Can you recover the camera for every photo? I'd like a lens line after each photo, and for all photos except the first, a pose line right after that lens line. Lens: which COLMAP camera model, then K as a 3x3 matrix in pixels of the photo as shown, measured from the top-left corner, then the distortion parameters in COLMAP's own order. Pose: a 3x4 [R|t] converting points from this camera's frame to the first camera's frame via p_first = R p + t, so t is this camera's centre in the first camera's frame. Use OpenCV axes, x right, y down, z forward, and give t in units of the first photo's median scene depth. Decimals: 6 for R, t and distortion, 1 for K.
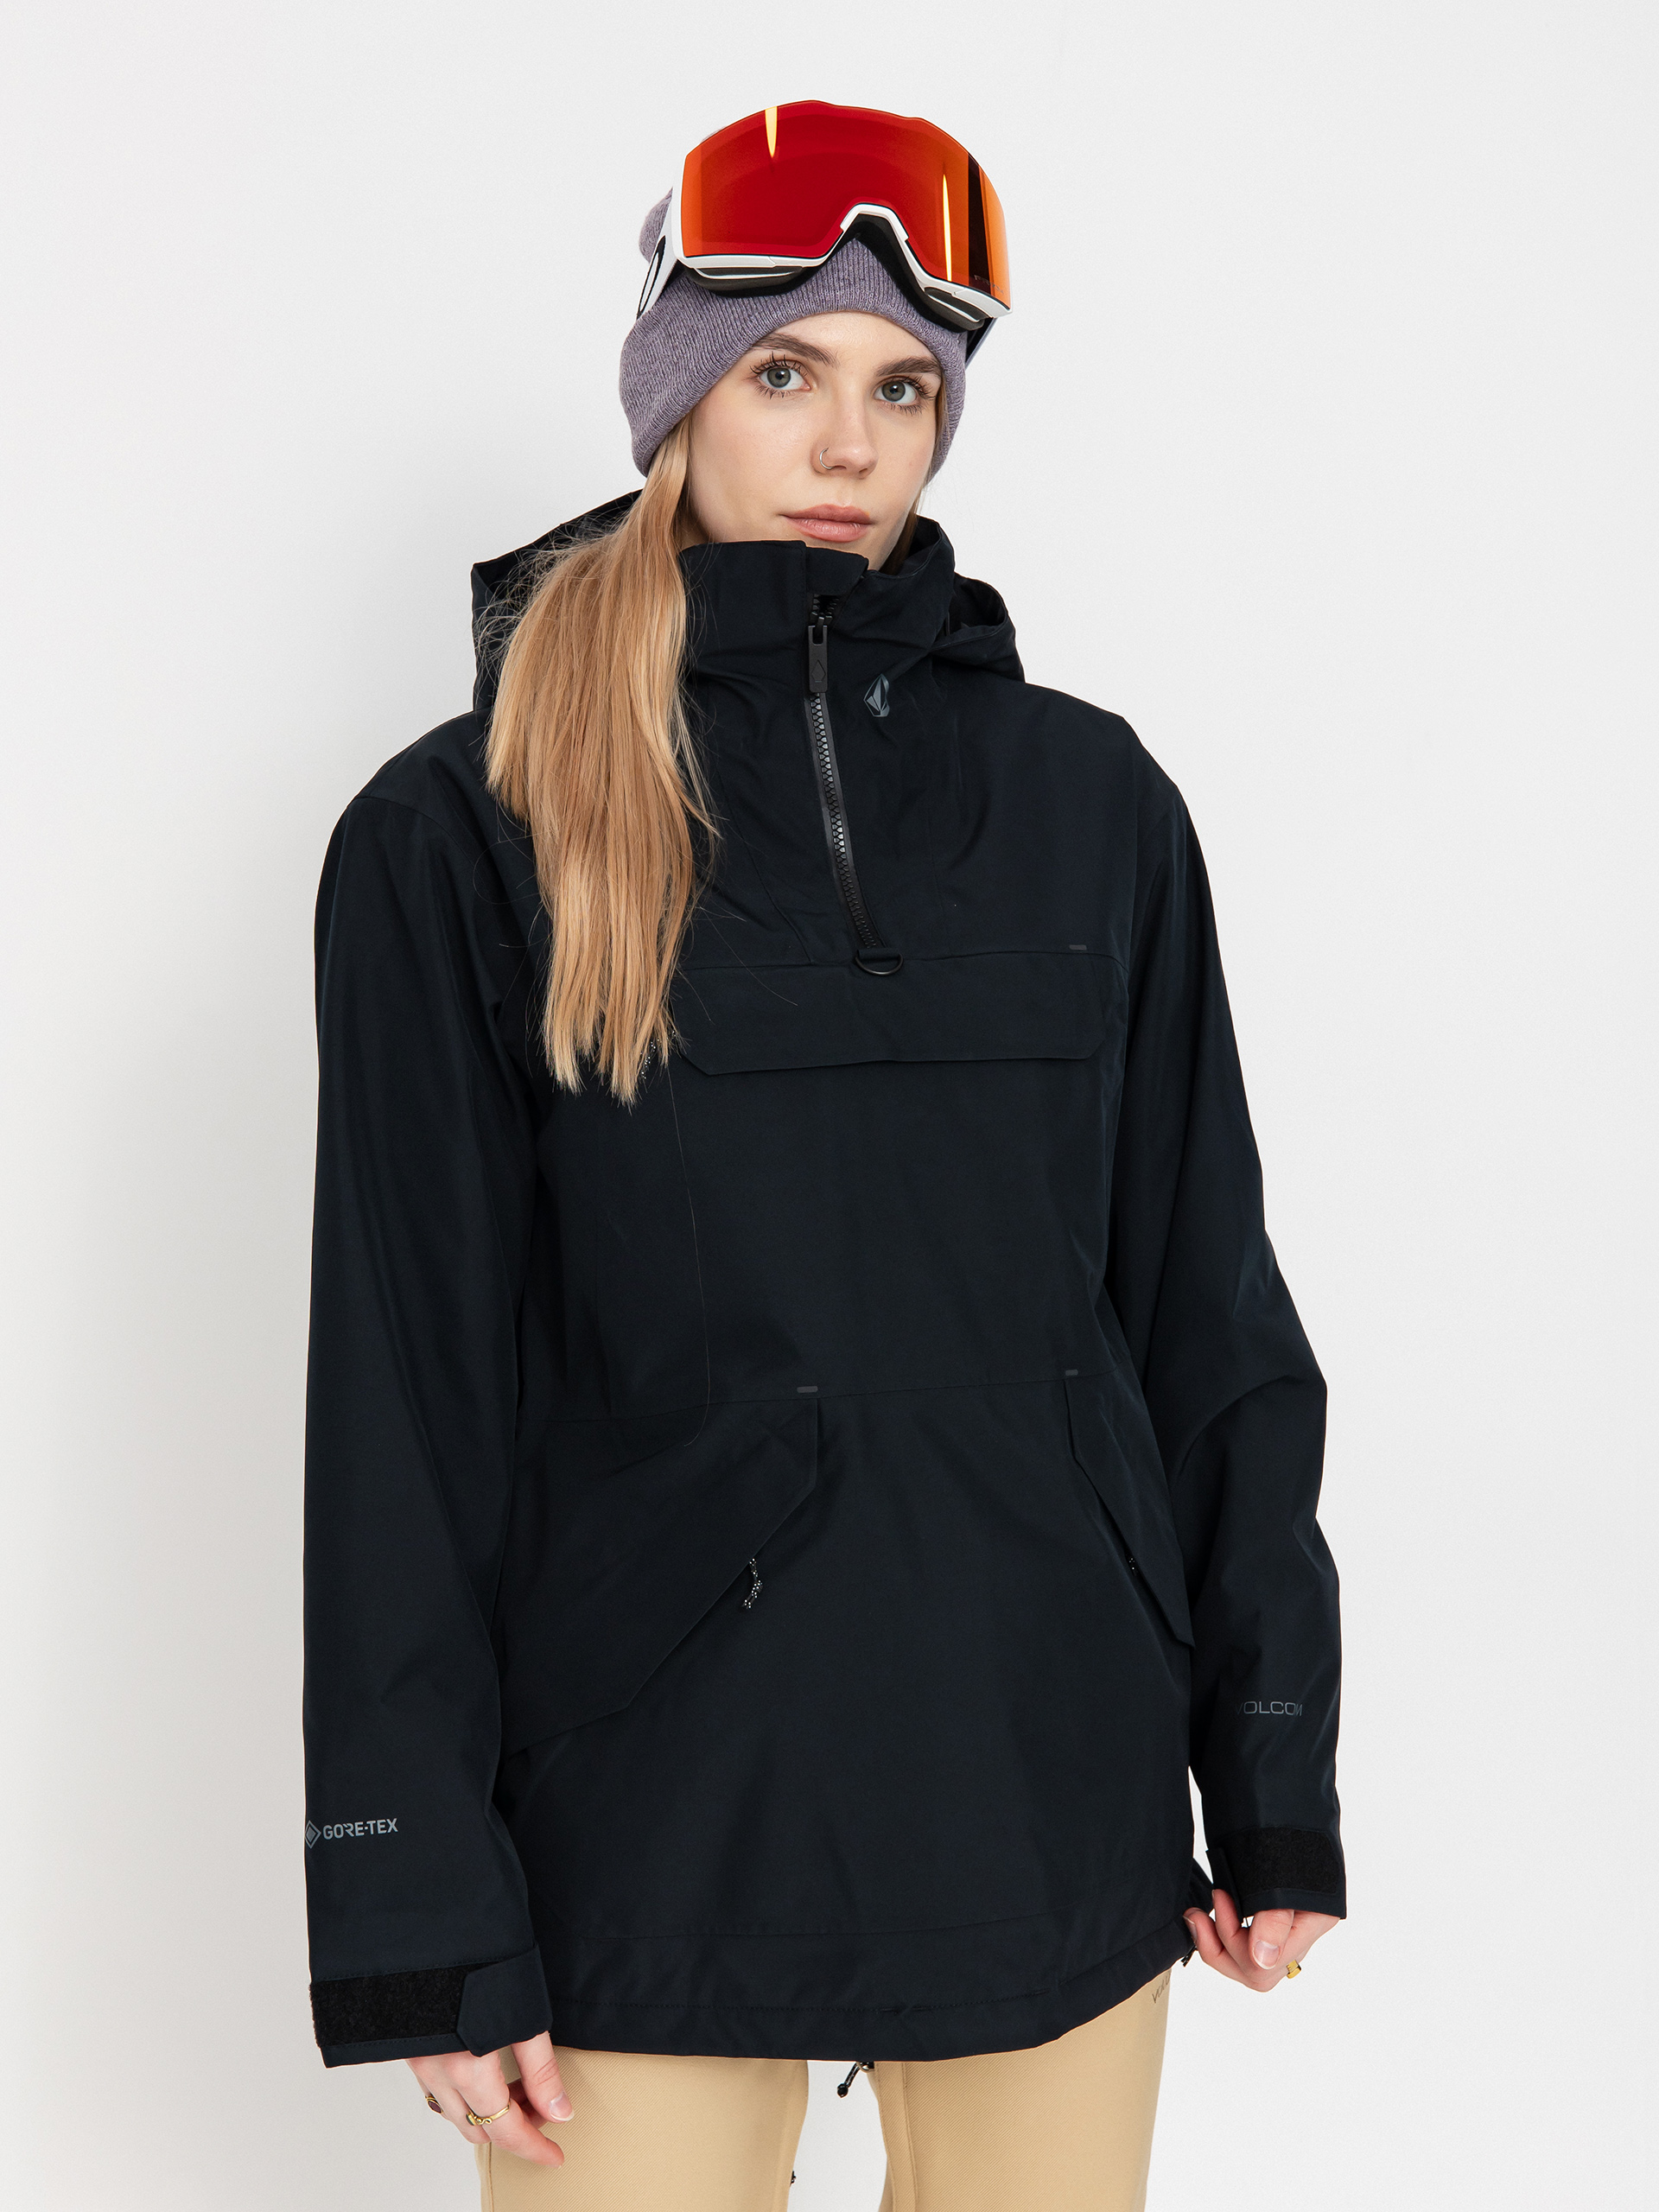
lens RADIAL K [[3651.8, 0, 829.5], [0, 3651.8, 1106.0], [0, 0, 1]] dist [0.014783, 0.025280]
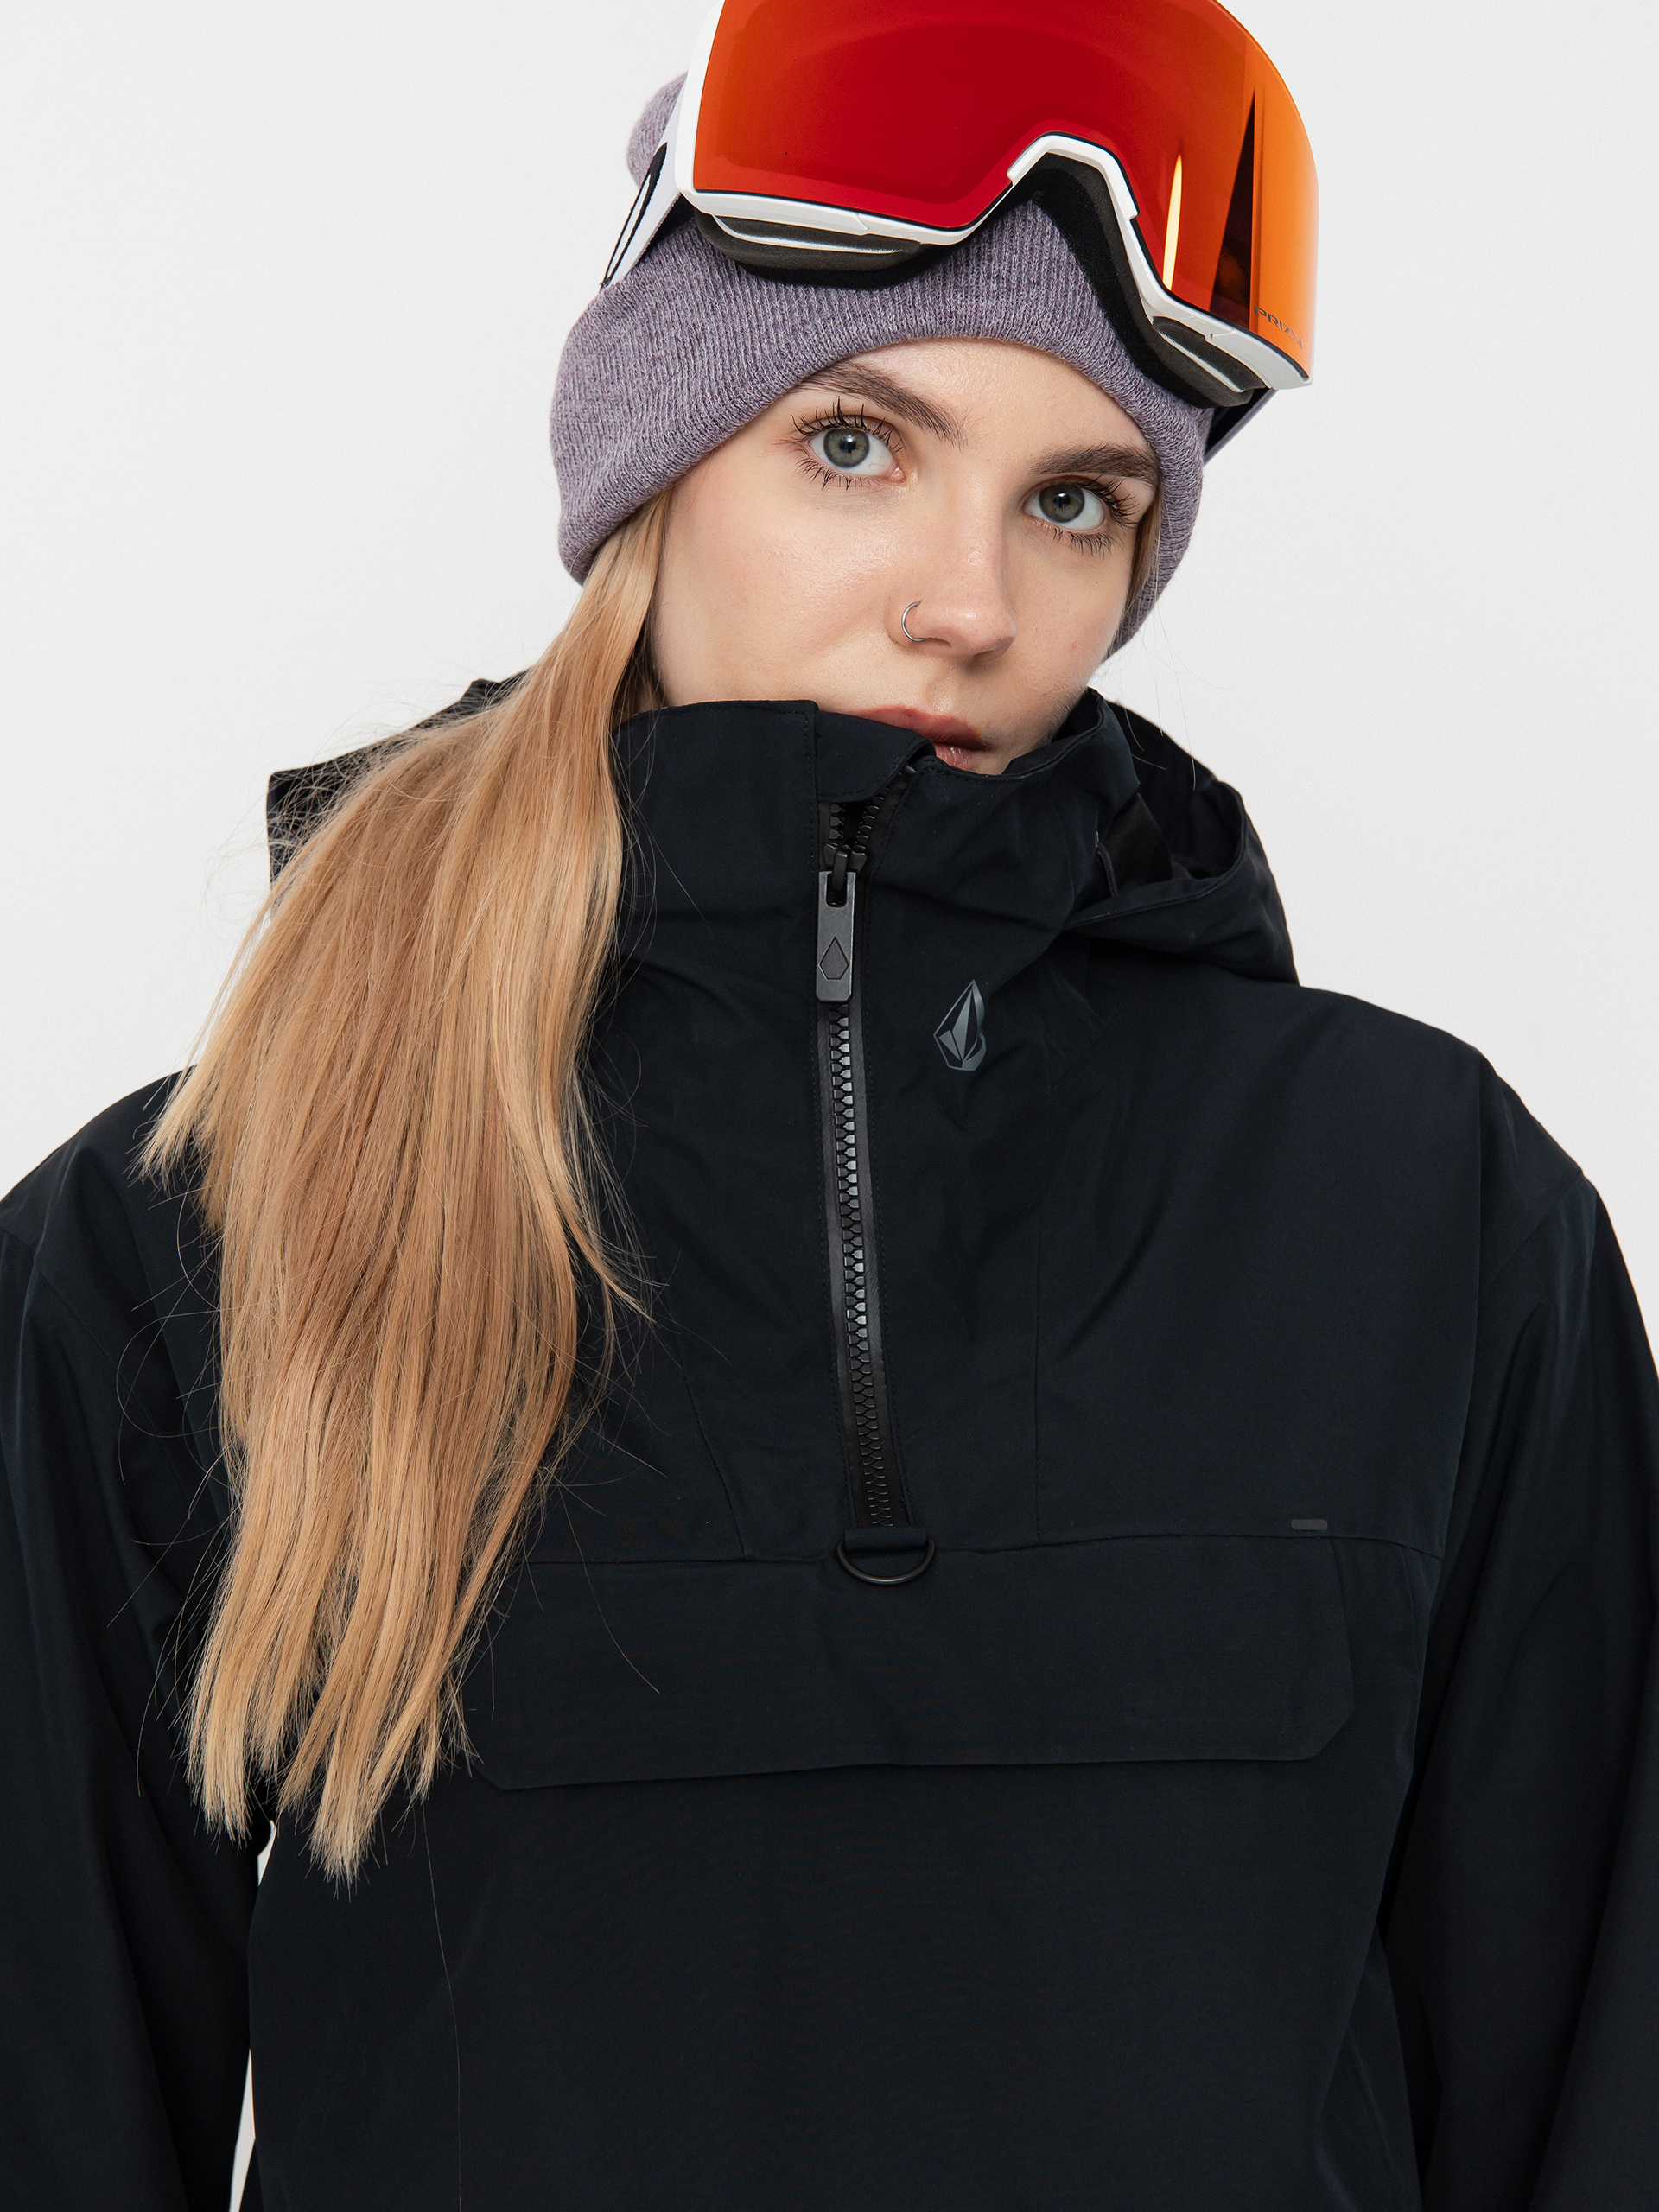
lens RADIAL K [[3544.9, 0, 926.5], [0, 3544.9, 1105.7], [0, 0, 1]] dist [-0.016108, -0.061524]
pose [[0.990636, 0.135078, 0.019857, -0.000101], [-0.135506, 0.990530, 0.022085, -0.120506], [-0.016685, -0.024569, 0.999559, 0.500730]]
